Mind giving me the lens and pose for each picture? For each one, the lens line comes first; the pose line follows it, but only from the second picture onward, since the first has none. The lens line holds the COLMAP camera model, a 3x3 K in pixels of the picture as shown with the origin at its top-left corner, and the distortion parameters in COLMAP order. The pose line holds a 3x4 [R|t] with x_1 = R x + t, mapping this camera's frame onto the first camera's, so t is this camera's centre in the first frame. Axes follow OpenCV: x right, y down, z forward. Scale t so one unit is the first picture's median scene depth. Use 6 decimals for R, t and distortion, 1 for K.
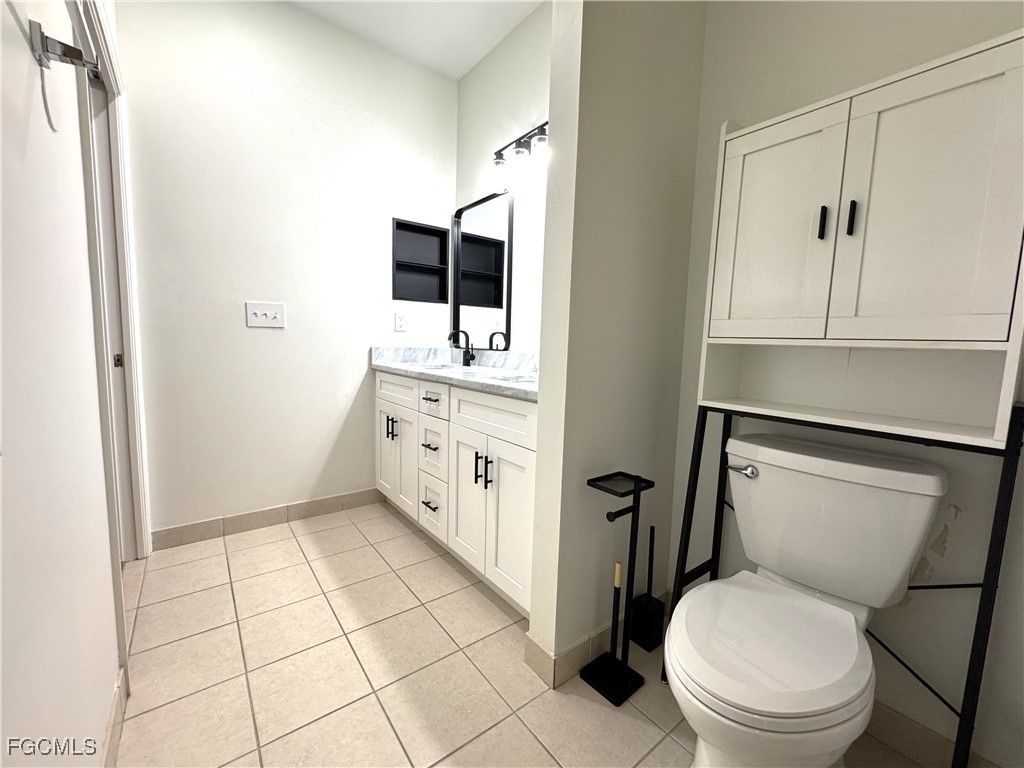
lens RADIAL K [[407.9, 0, 511.3], [0, 407.9, 384.9], [0, 0, 1]] dist [-0.002228, 0.000722]
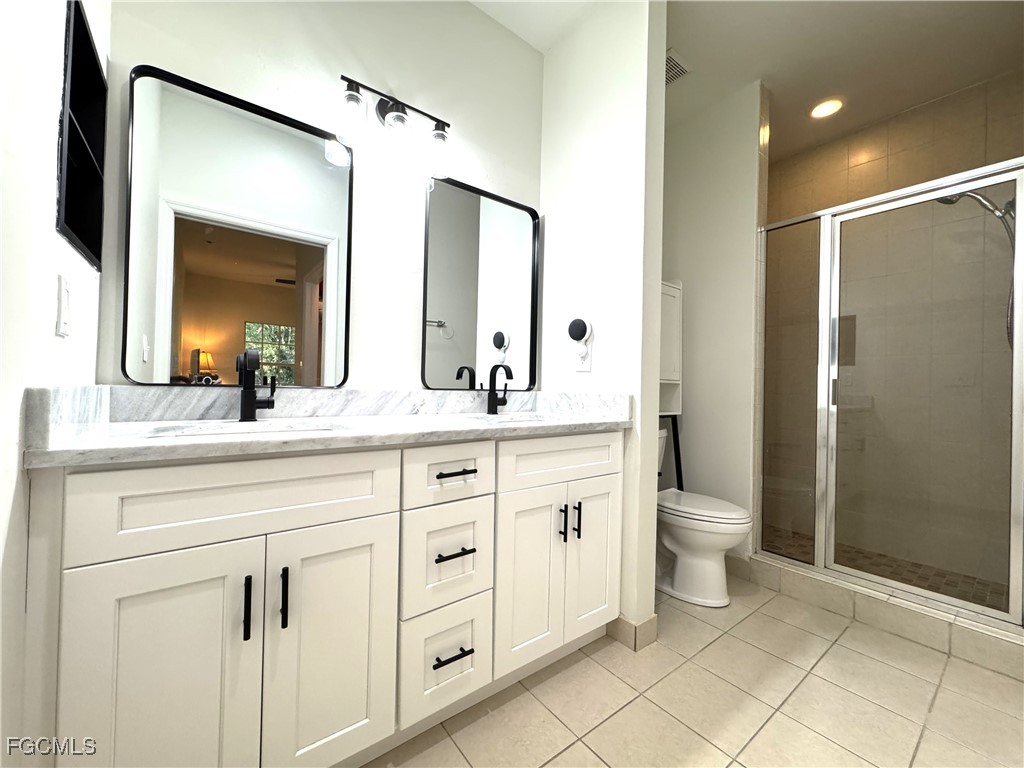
lens RADIAL K [[407.9, 0, 513.0], [0, 407.9, 383.7], [0, 0, 1]] dist [-0.002228, 0.000722]
pose [[0.013510, -0.024272, 0.999614, -0.834748], [0.079660, 0.996554, 0.023121, -0.108428], [-0.996731, 0.079317, 0.015397, 0.947313]]
